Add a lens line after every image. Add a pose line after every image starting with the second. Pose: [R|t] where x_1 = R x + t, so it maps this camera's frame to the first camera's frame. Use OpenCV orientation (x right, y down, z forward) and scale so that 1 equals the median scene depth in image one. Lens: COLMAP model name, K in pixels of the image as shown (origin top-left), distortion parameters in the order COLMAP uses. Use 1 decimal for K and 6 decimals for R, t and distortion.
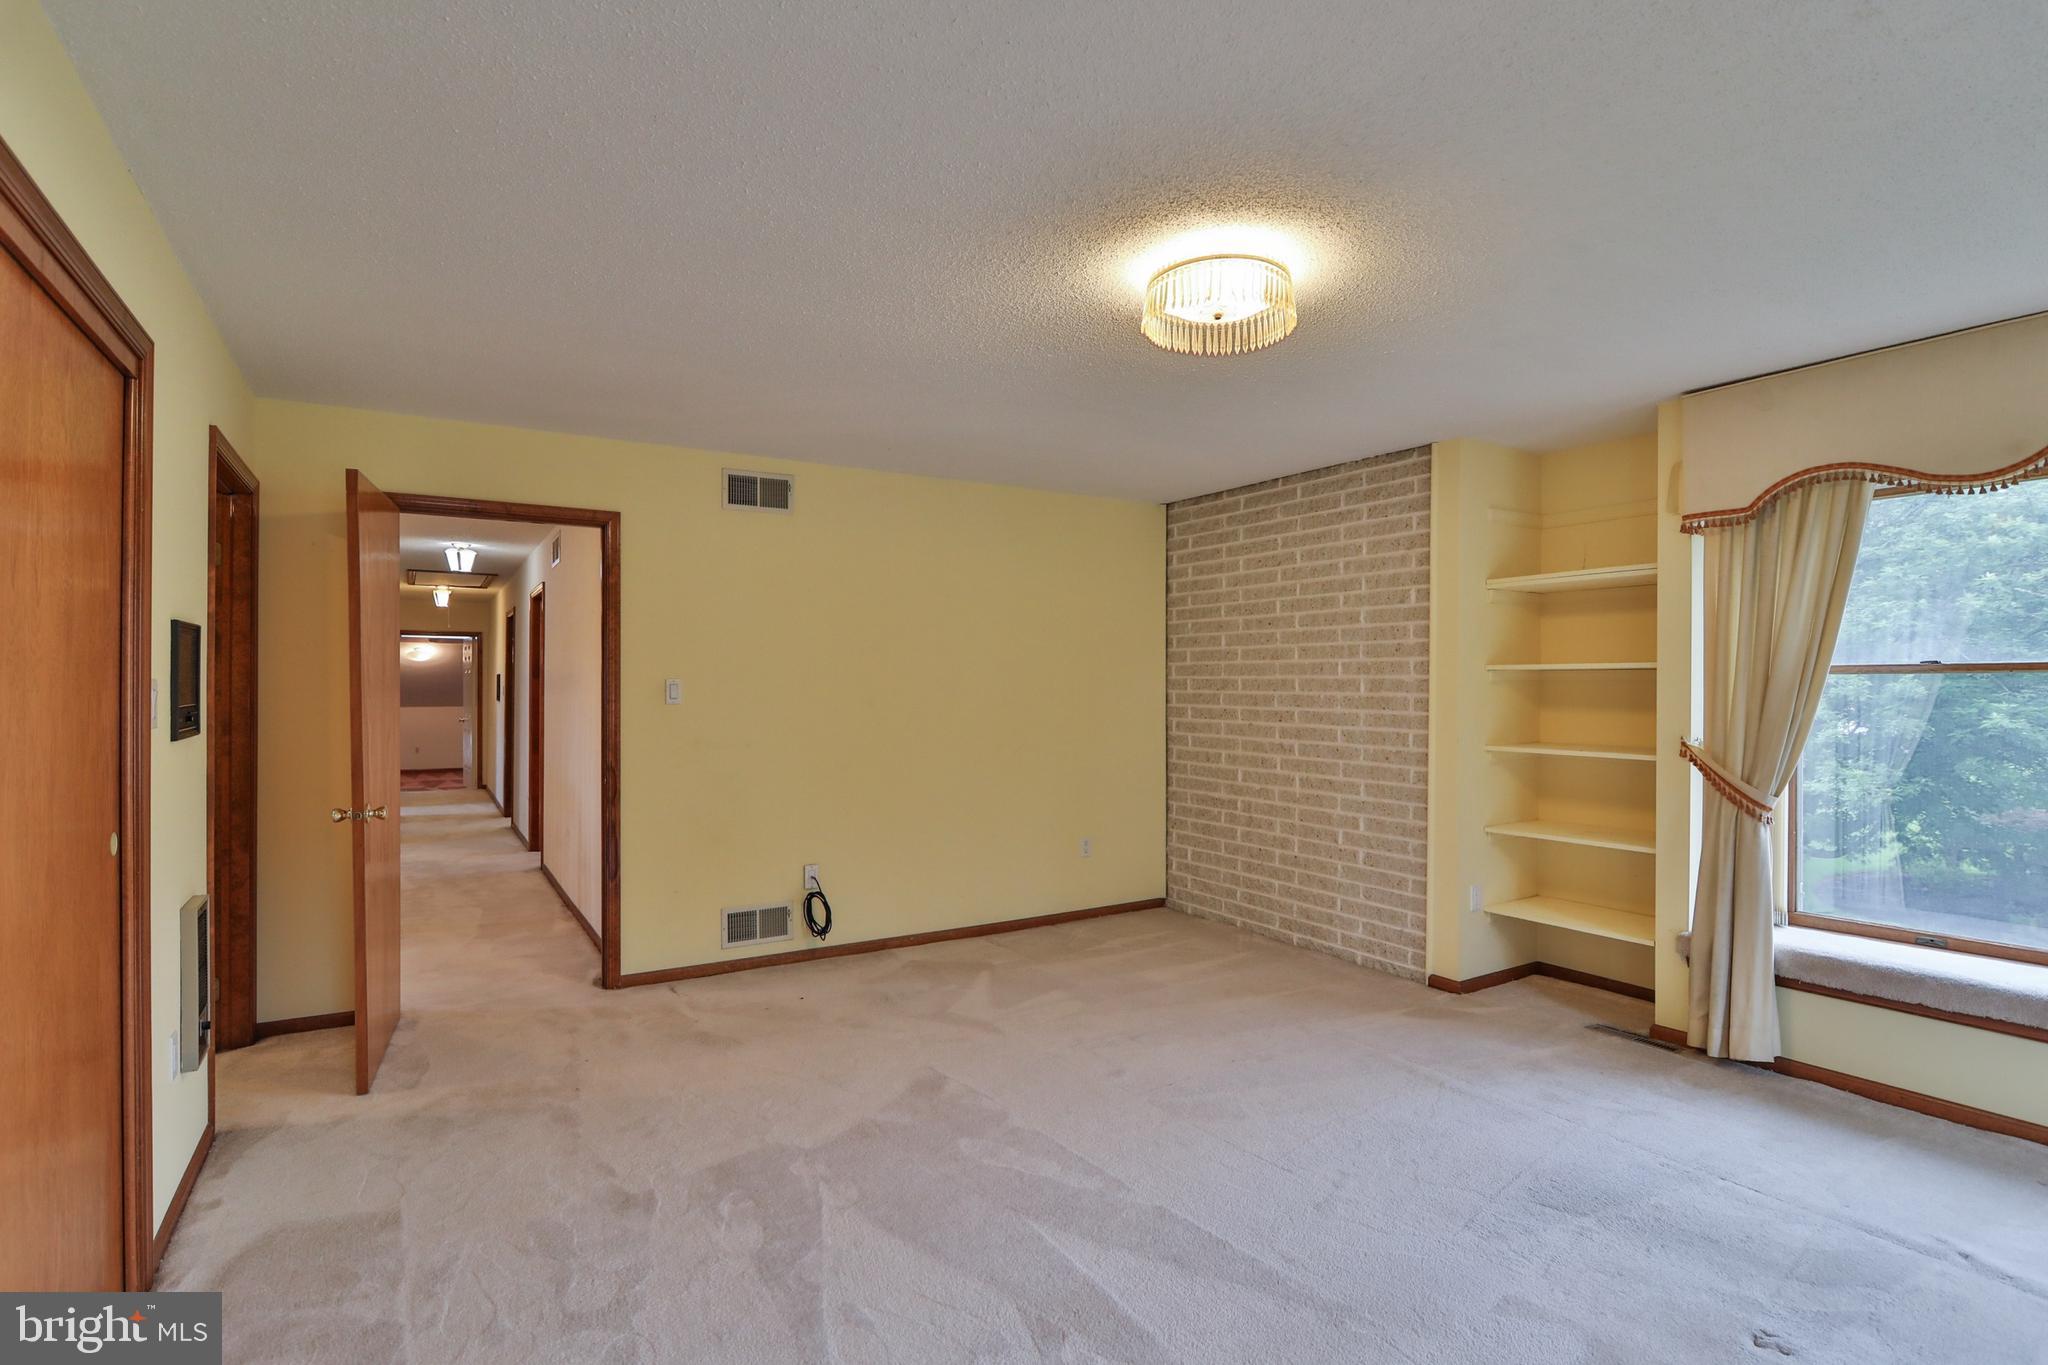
lens RADIAL K [[989.6, 0, 1026.4], [0, 989.6, 688.7], [0, 0, 1]] dist [-0.023568, -0.000158]
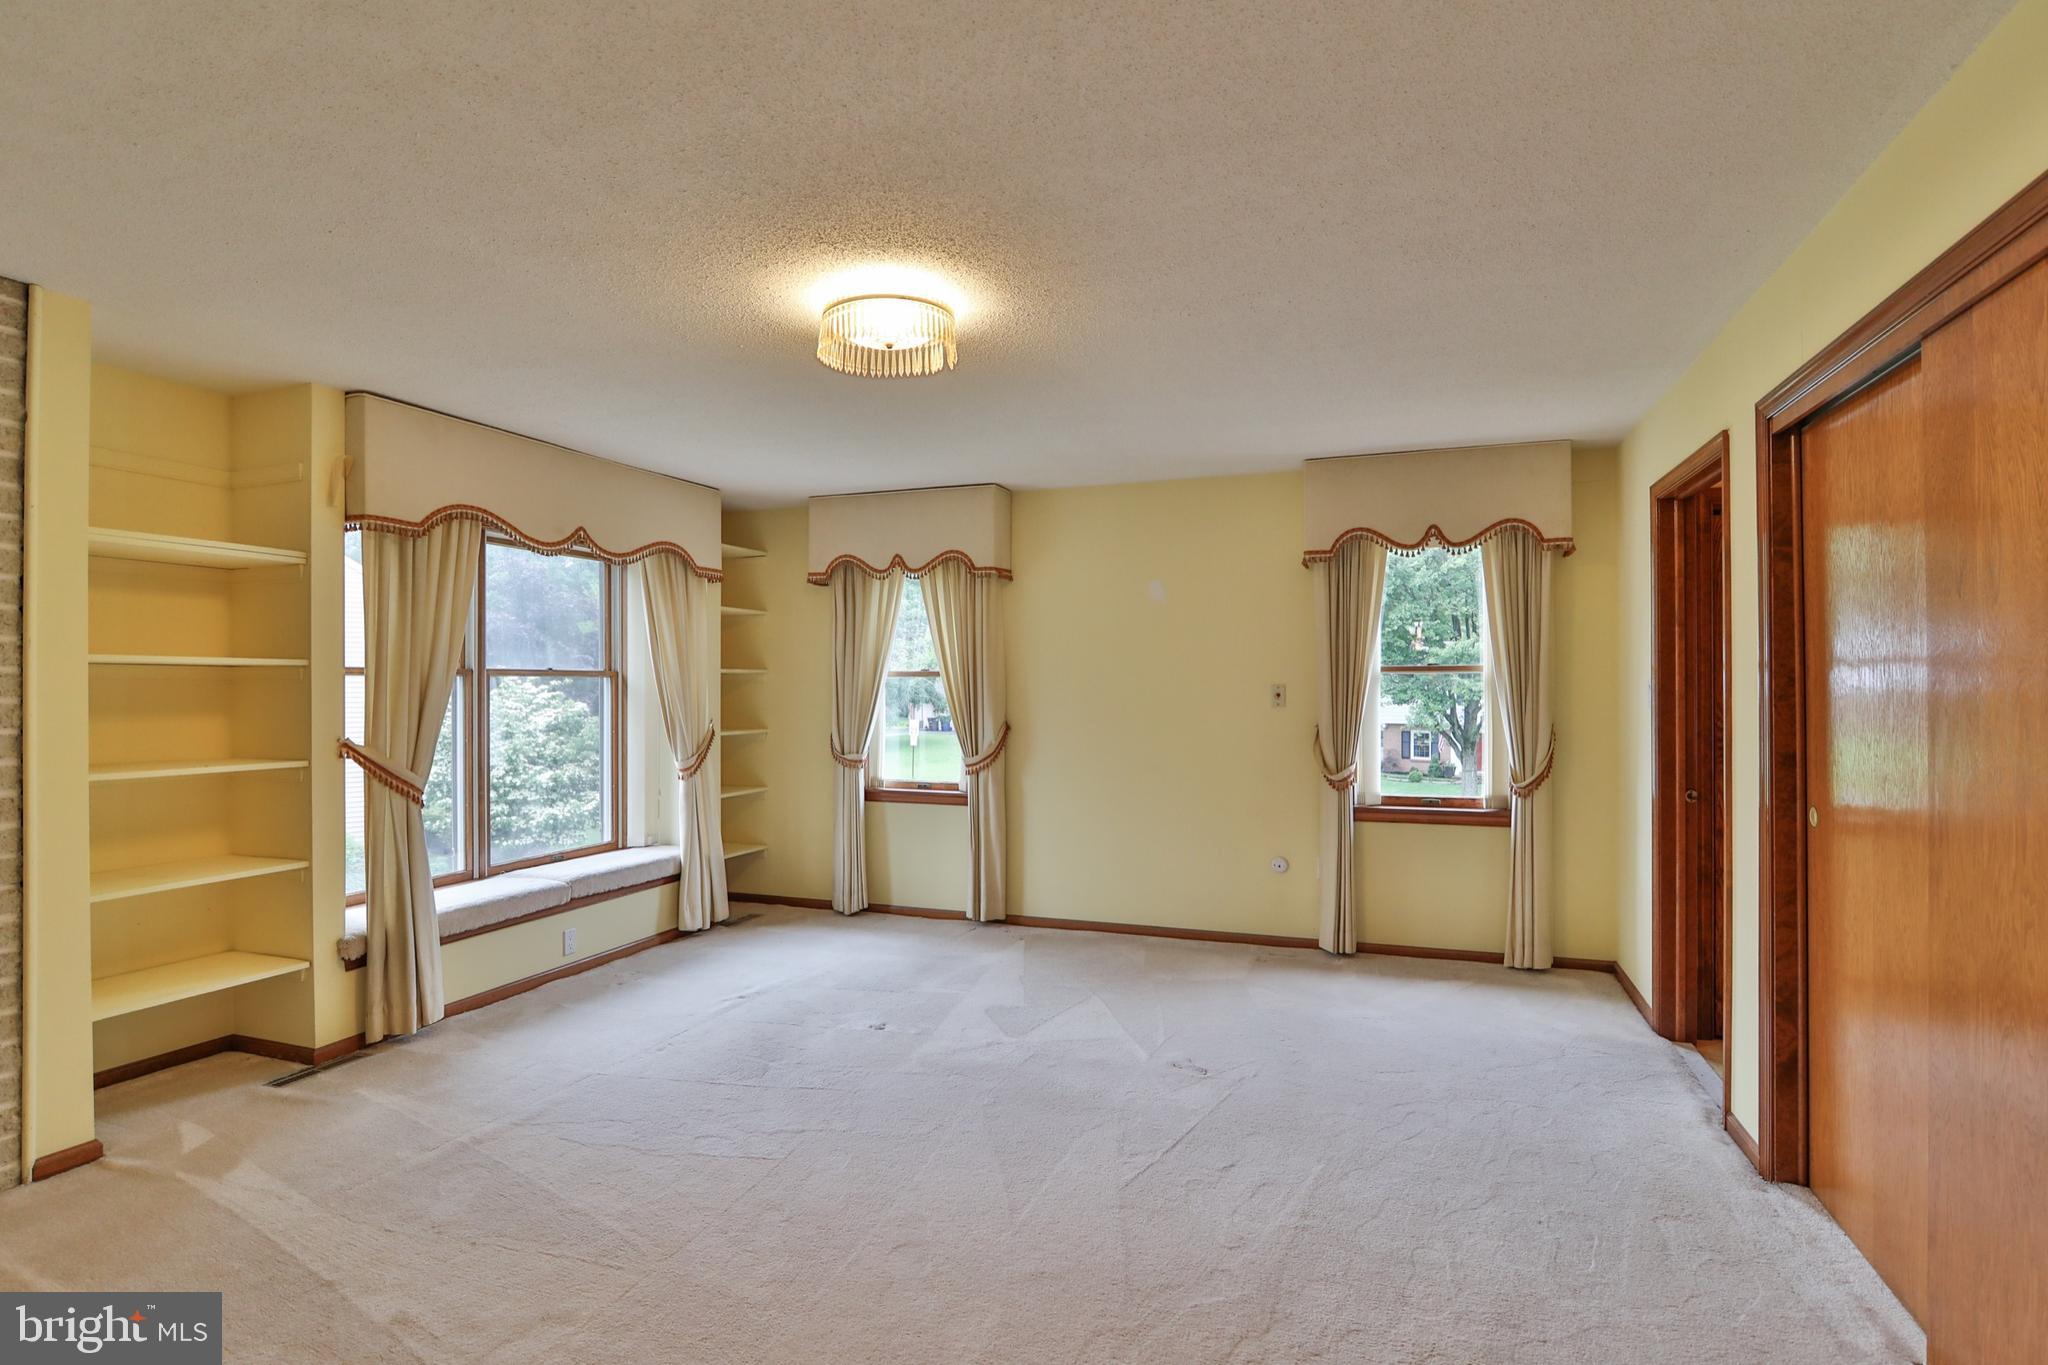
lens RADIAL K [[989.6, 0, 1026.4], [0, 989.6, 688.7], [0, 0, 1]] dist [-0.023568, -0.000158]
pose [[-0.610207, -0.002363, 0.792239, -0.538323], [-0.001232, 0.999997, 0.002034, -0.003192], [-0.792241, 0.000265, -0.610208, 1.090773]]
